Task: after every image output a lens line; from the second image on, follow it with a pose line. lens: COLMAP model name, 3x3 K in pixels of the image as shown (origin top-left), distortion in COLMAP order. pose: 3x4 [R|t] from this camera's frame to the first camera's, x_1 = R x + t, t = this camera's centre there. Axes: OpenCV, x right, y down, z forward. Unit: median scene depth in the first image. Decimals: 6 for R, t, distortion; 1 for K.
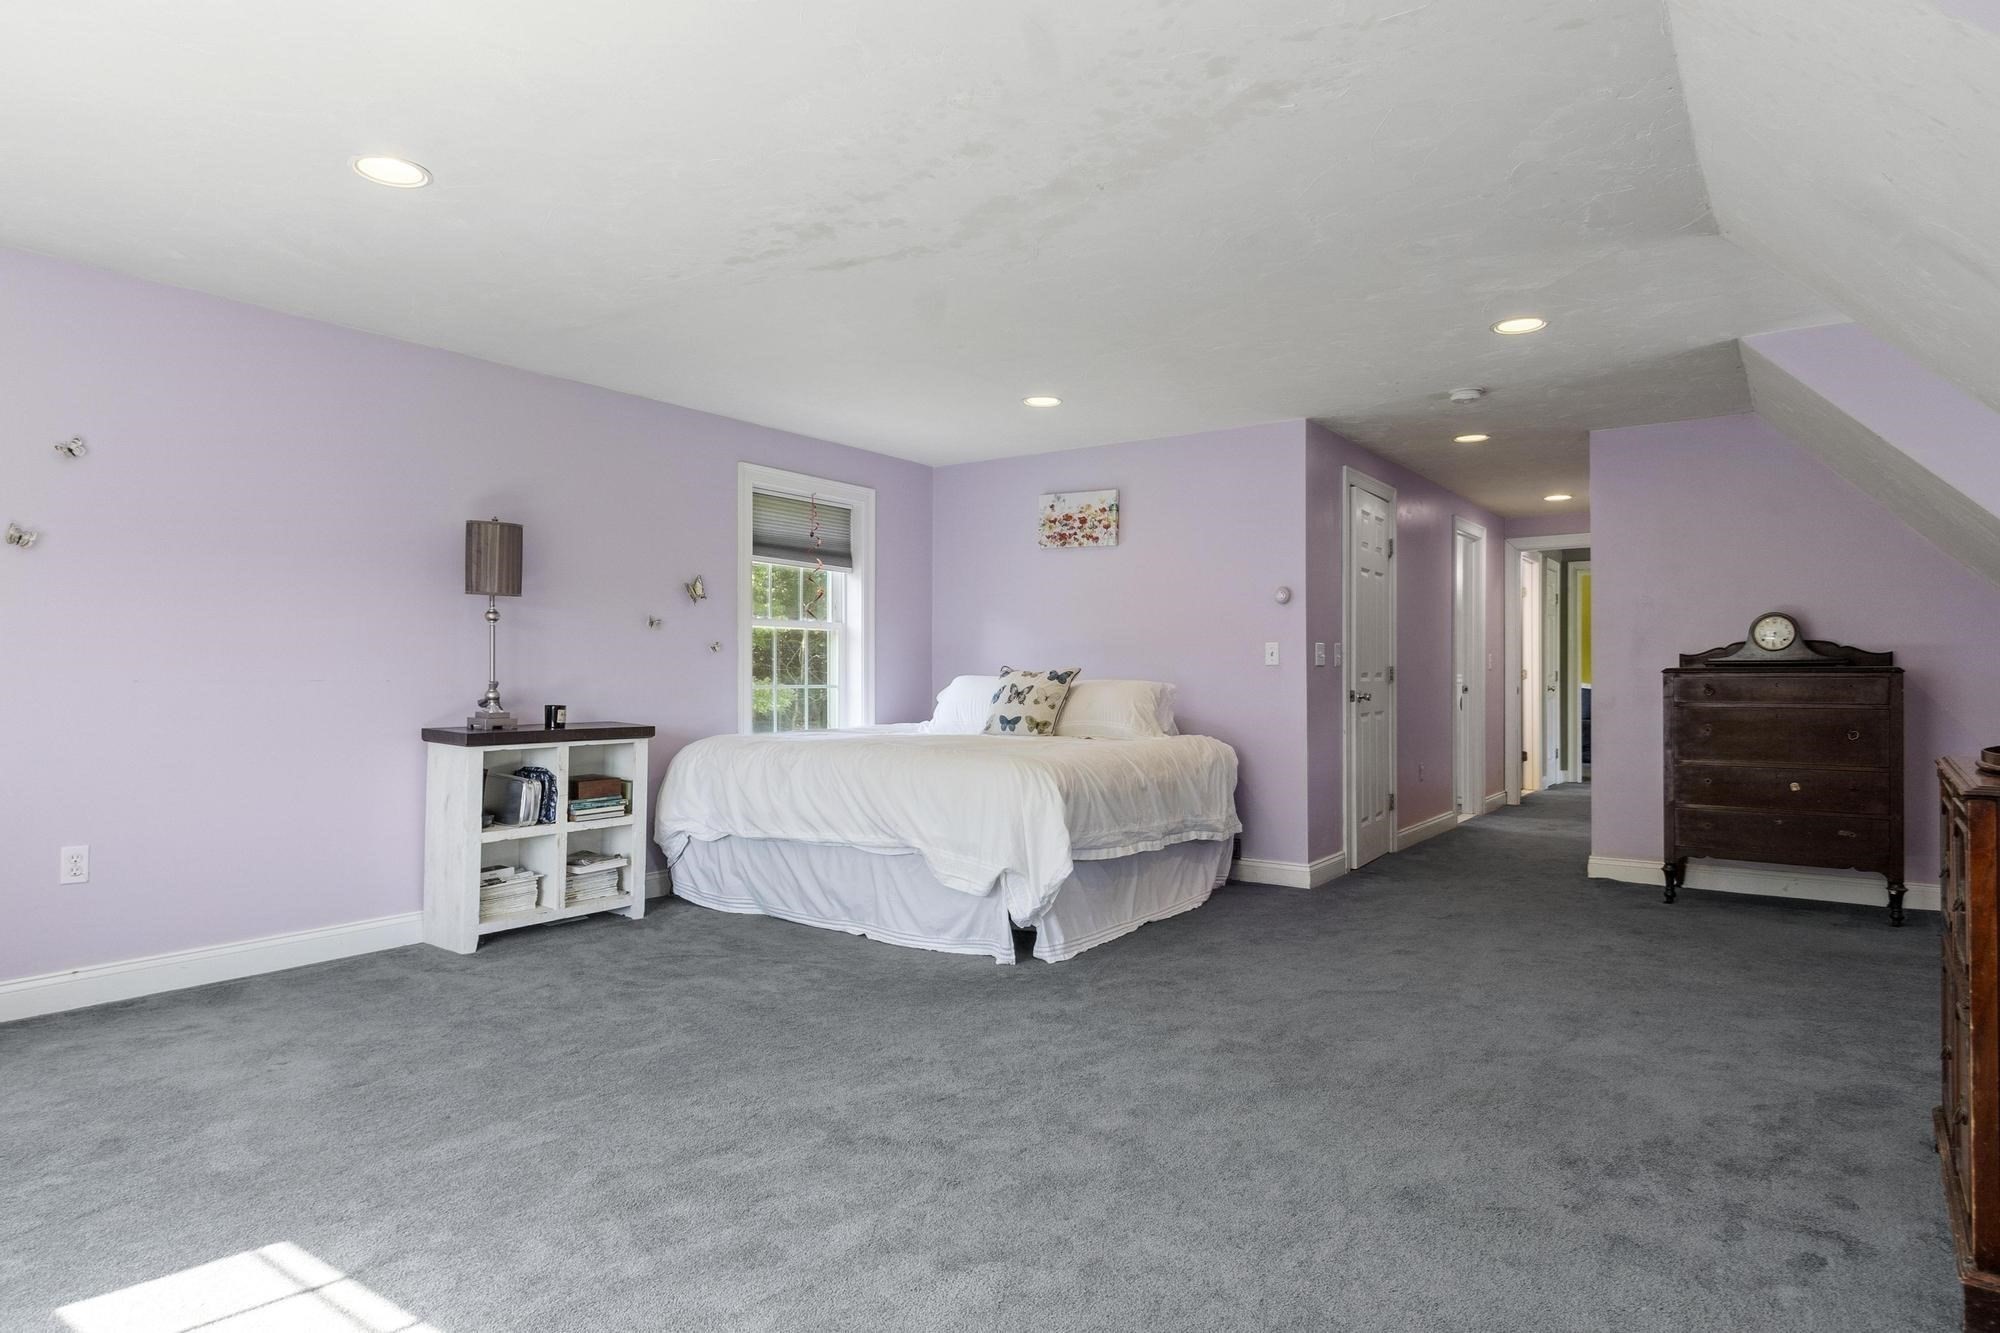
lens RADIAL K [[1128.0, 0, 999.5], [0, 1128.0, 673.6], [0, 0, 1]] dist [0.000612, 0.000331]
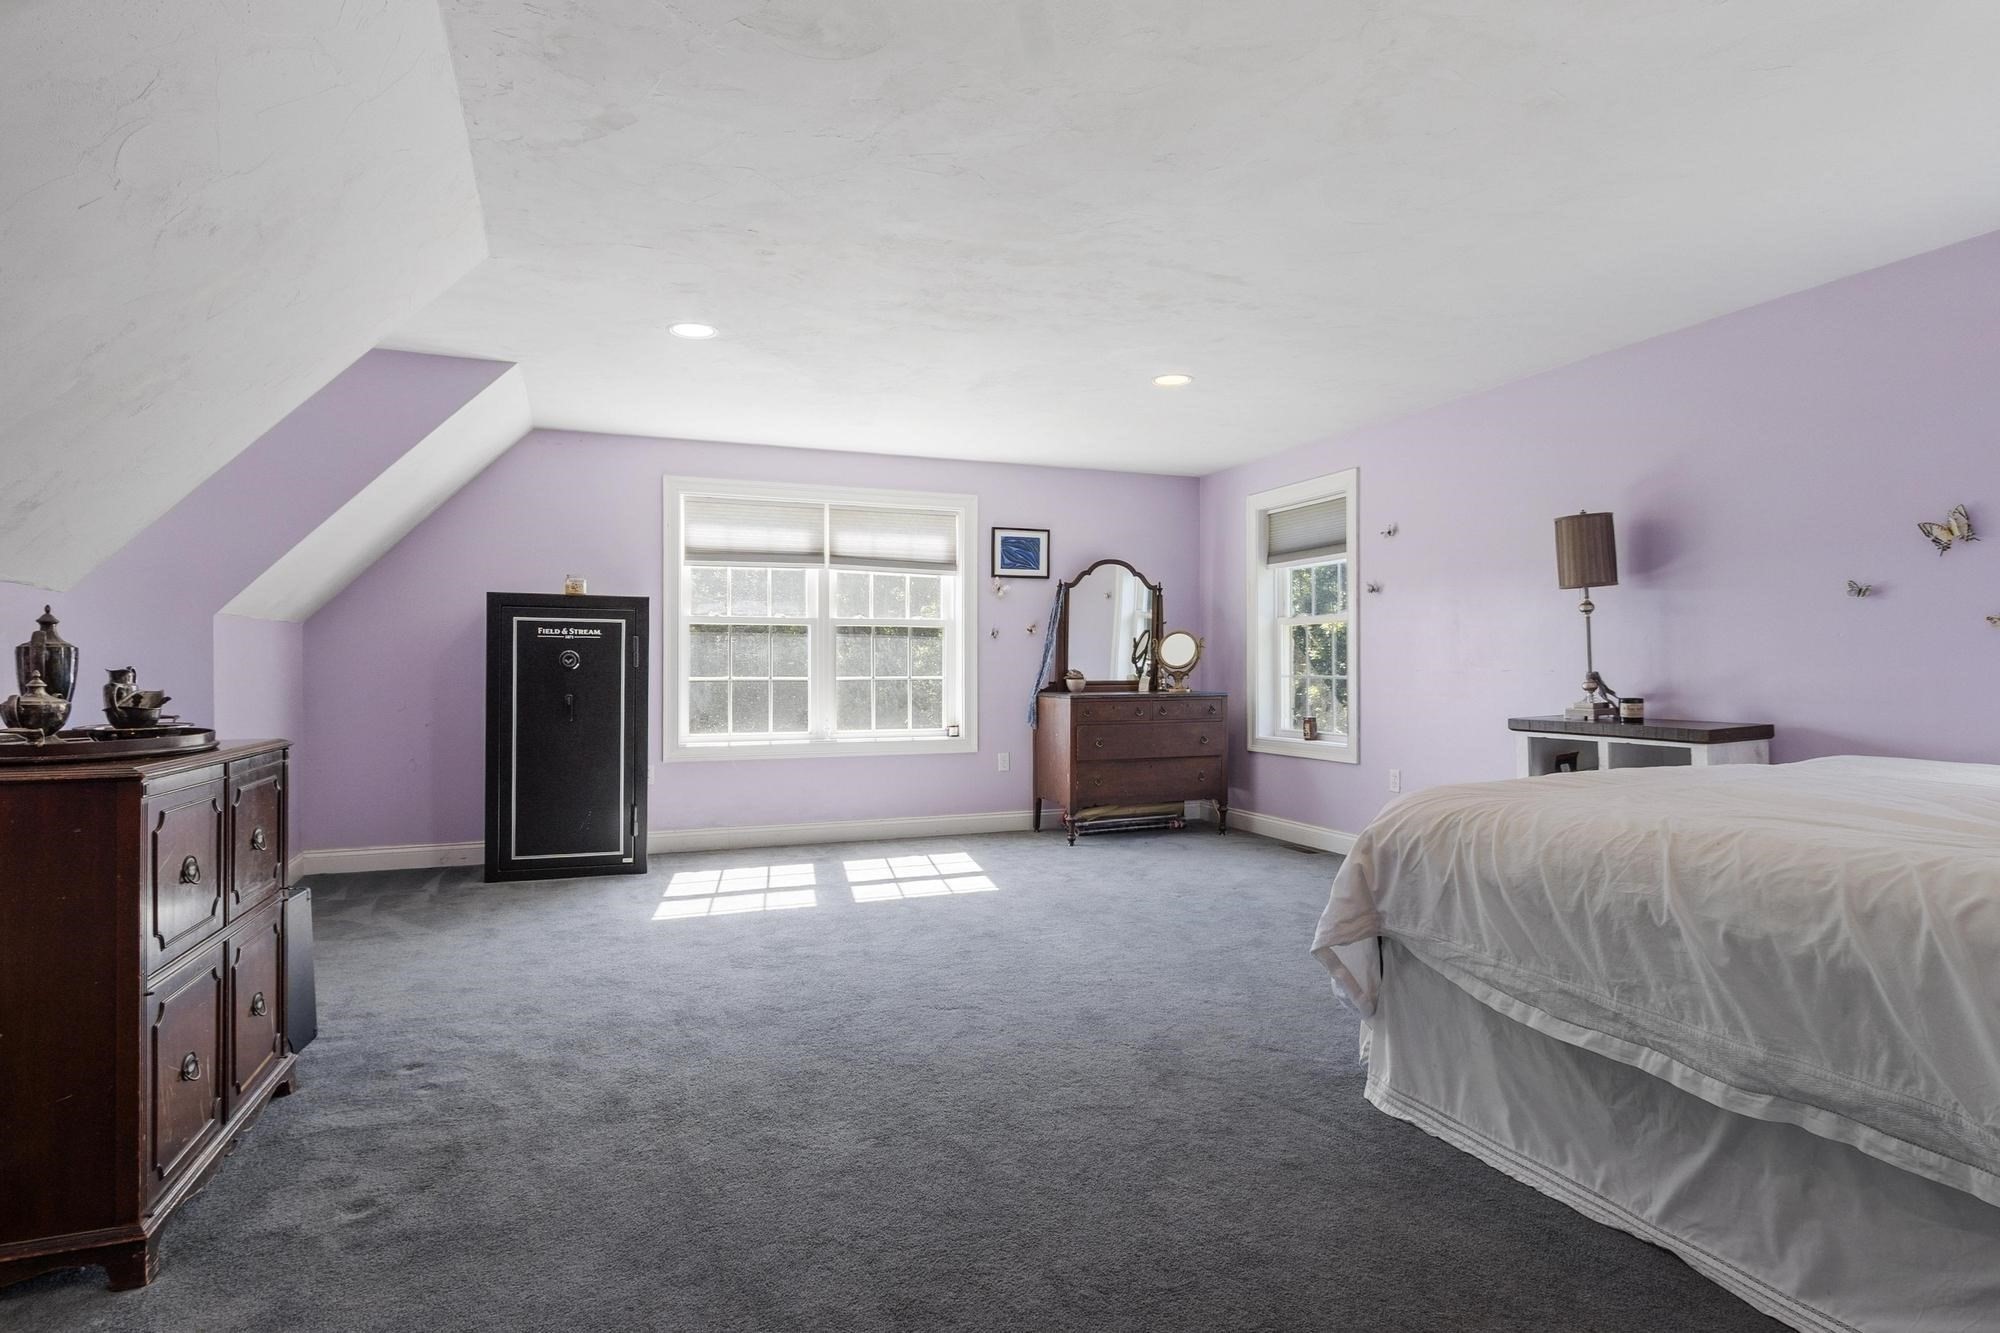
lens RADIAL K [[1011.9, 0, 991.8], [0, 1011.9, 672.7], [0, 0, 1]] dist [0.000962, -0.000502]
pose [[-0.573433, 0.014386, -0.819126, 0.642958], [0.005052, 0.999889, 0.014024, -0.005991], [0.819237, 0.003904, -0.573442, 1.093674]]
